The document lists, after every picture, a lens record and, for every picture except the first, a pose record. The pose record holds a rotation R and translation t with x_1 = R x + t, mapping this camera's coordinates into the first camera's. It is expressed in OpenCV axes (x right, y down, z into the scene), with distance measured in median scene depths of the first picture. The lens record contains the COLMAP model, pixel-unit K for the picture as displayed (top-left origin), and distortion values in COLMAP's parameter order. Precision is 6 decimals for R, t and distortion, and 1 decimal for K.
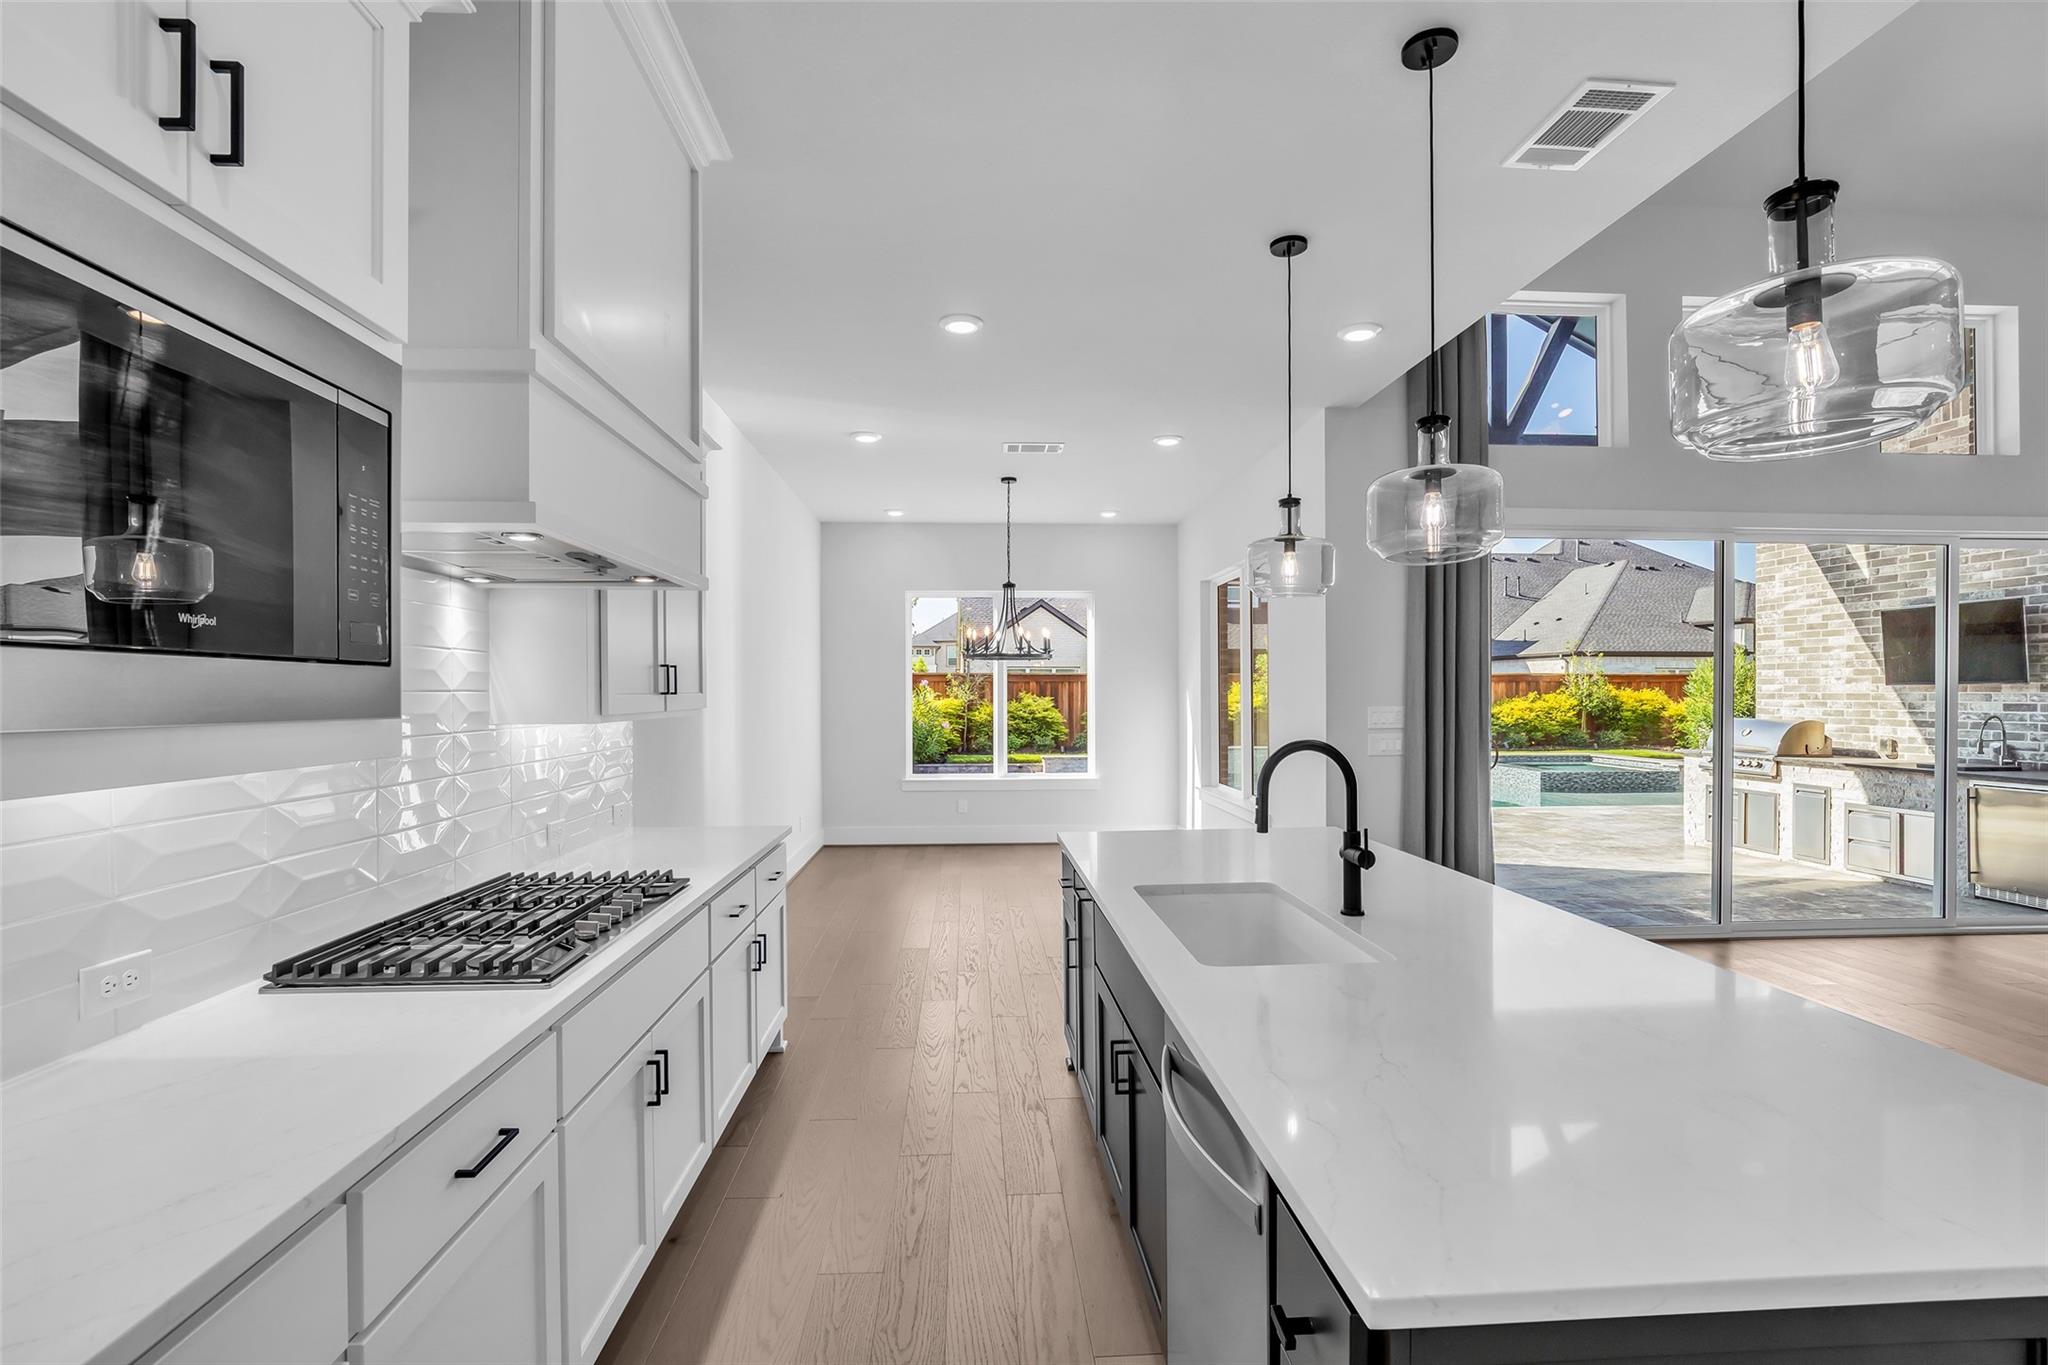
lens RADIAL K [[934.3, 0, 1017.7], [0, 934.3, 694.3], [0, 0, 1]] dist [-0.021425, 0.006538]
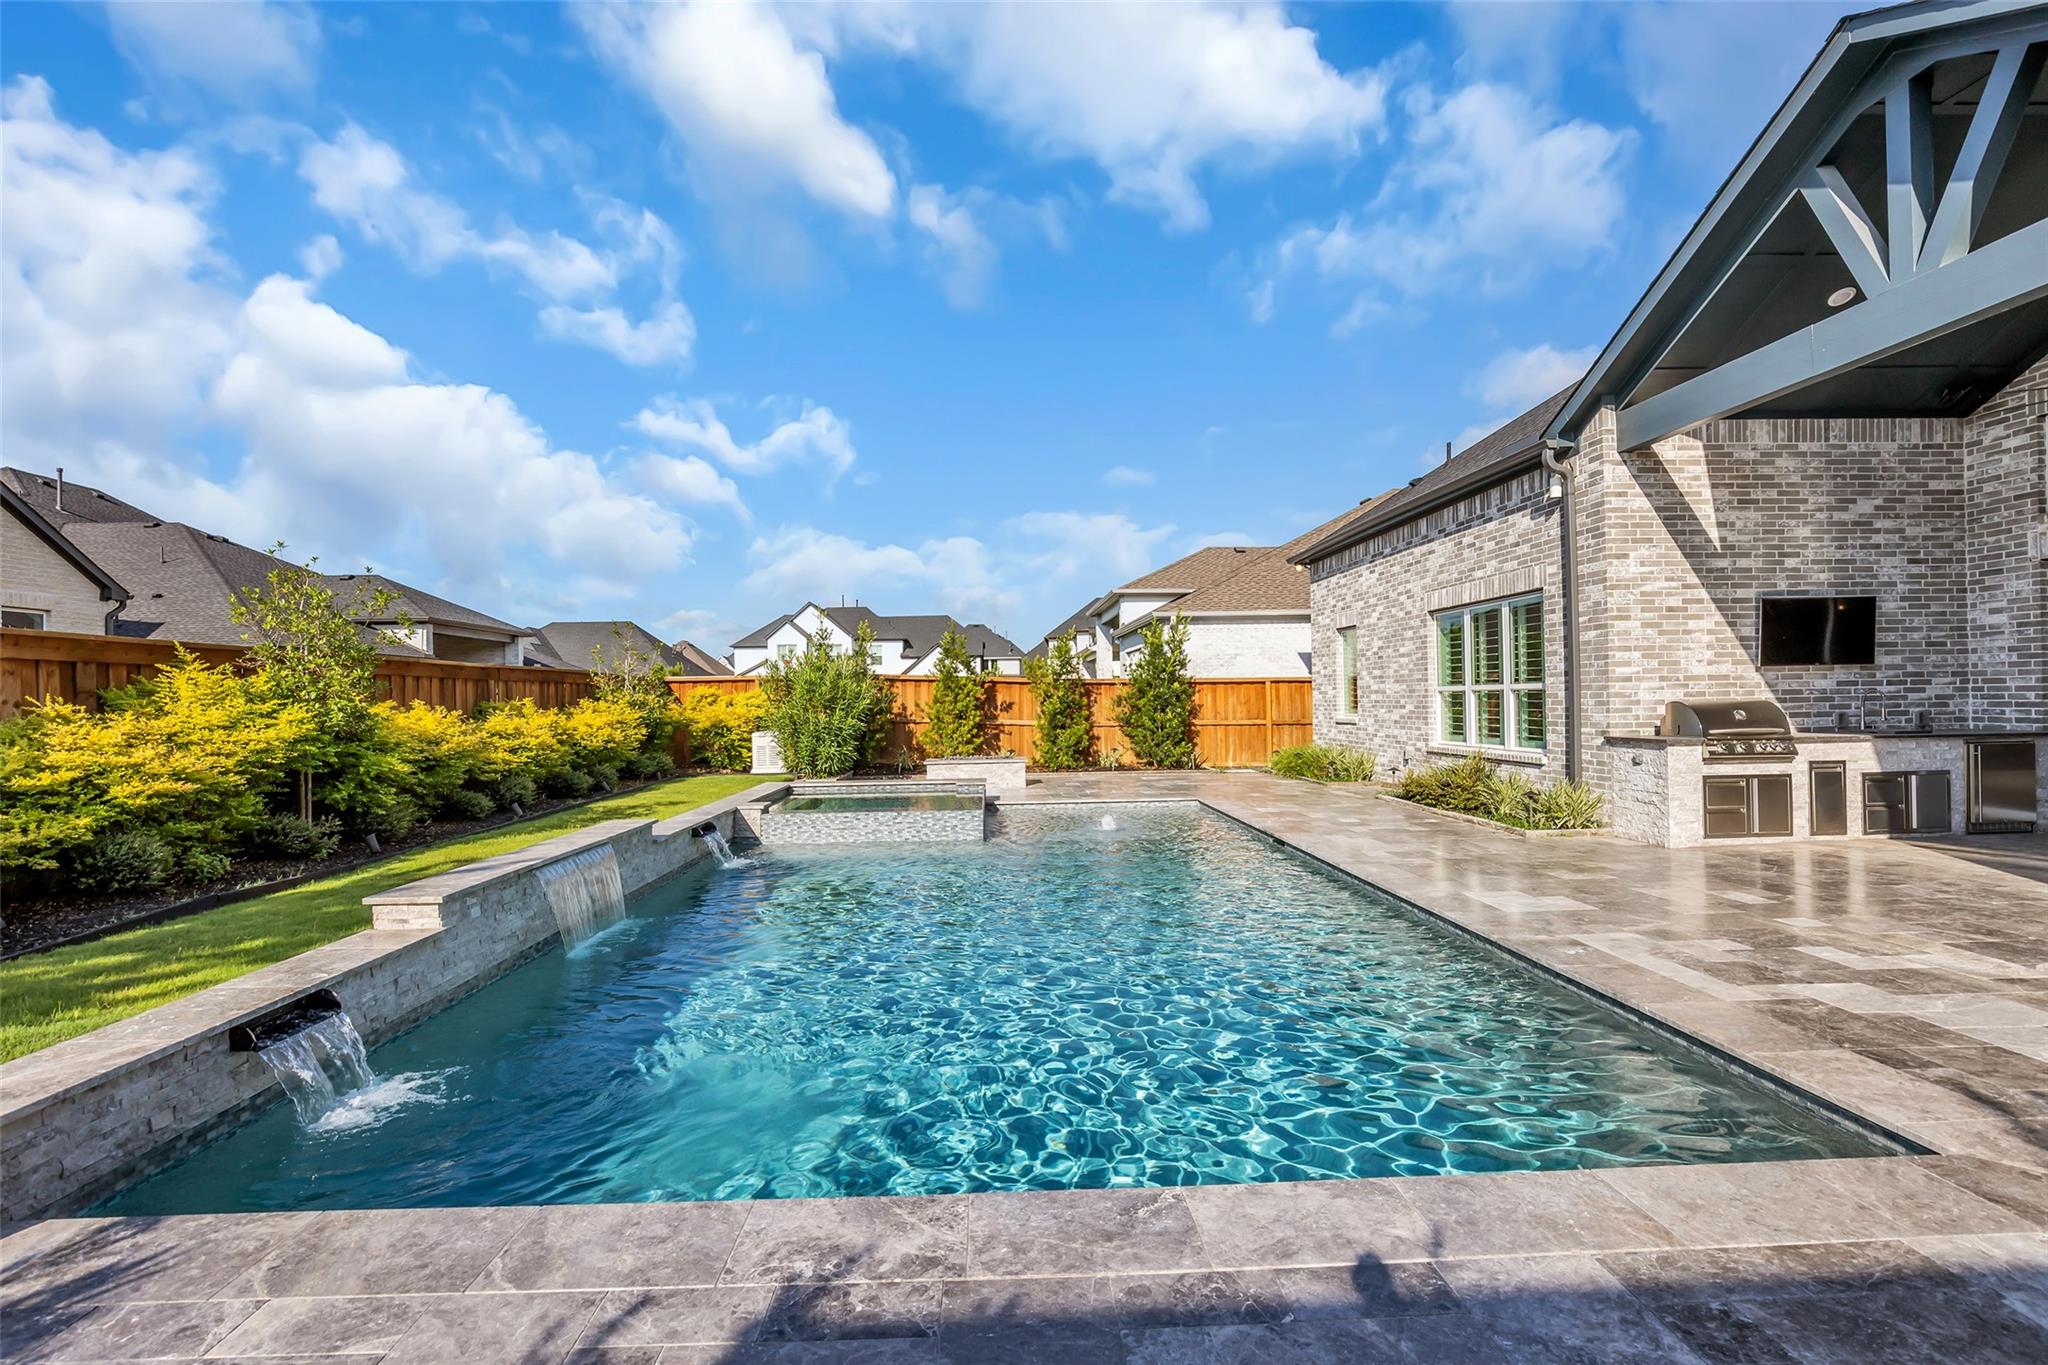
lens RADIAL K [[953.3, 0, 1012.3], [0, 953.3, 693.5], [0, 0, 1]] dist [-0.023013, 0.006420]
pose [[0.026094, 0.006428, 0.999639, -0.210021], [0.020540, 0.999765, -0.006965, 0.012226], [-0.999448, 0.020715, 0.025956, 1.877301]]
